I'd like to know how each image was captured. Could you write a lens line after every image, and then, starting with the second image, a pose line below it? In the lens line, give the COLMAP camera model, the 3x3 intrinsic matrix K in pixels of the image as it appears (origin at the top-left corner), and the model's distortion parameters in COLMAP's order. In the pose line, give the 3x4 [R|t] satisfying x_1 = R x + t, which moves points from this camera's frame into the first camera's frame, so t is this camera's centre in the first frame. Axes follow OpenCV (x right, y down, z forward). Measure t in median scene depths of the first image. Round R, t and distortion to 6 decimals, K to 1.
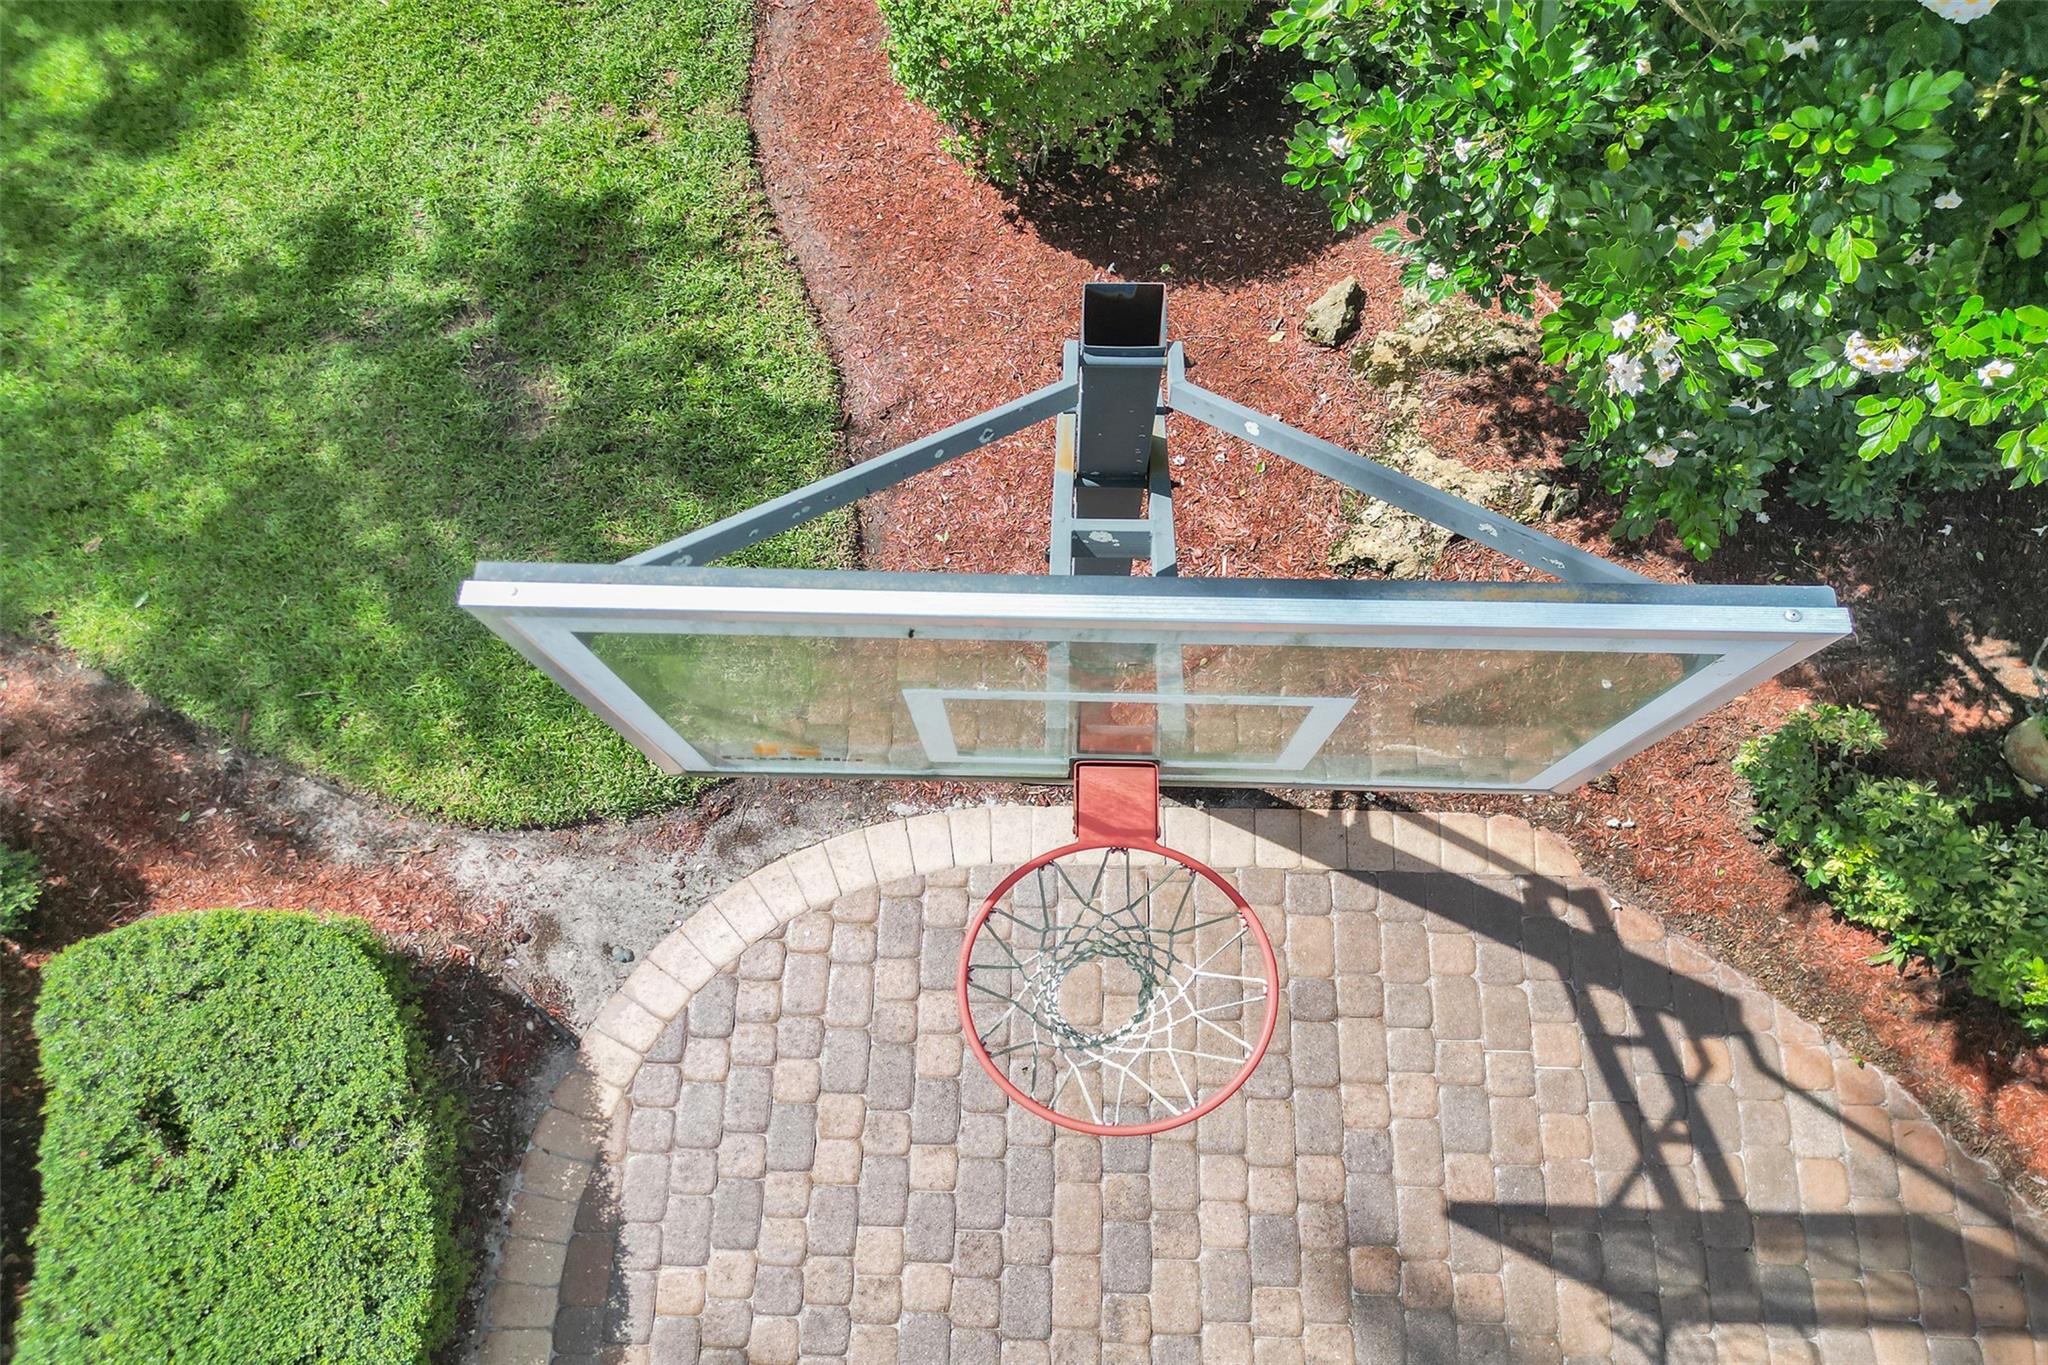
lens RADIAL K [[1232.8, 0, 1024.0], [0, 1232.8, 682.5], [0, 0, 1]] dist [0.051374, -0.036469]
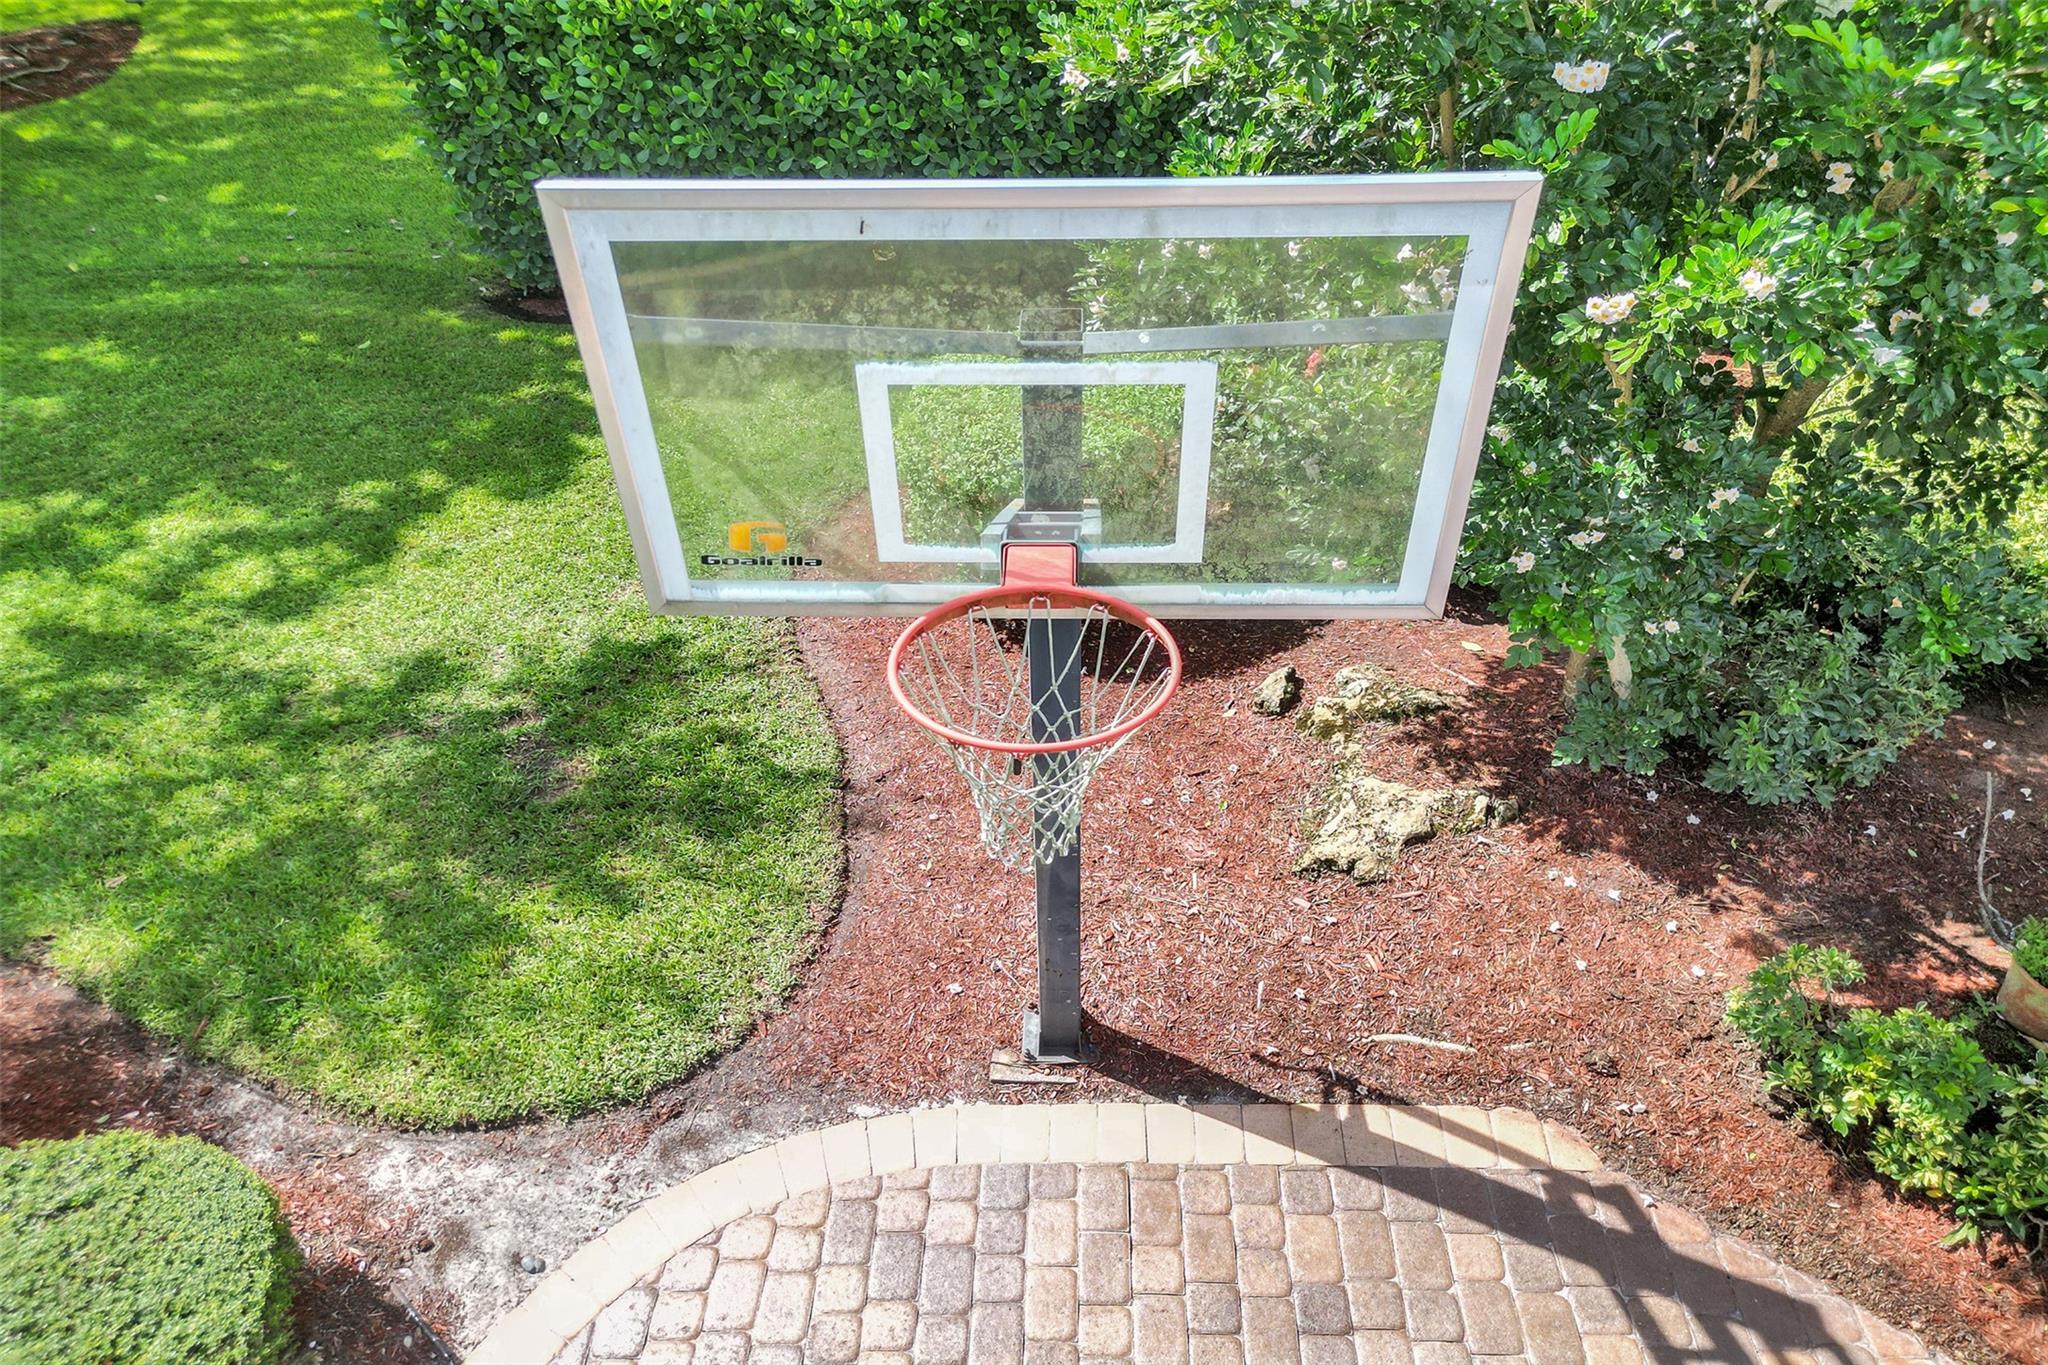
lens RADIAL K [[1232.8, 0, 1024.0], [0, 1232.8, 682.5], [0, 0, 1]] dist [0.051374, -0.036469]
pose [[0.999883, 0.007885, -0.013130, 0.032262], [-0.013690, 0.844498, -0.535383, 0.333371], [0.006866, 0.535500, 0.844507, 0.033982]]
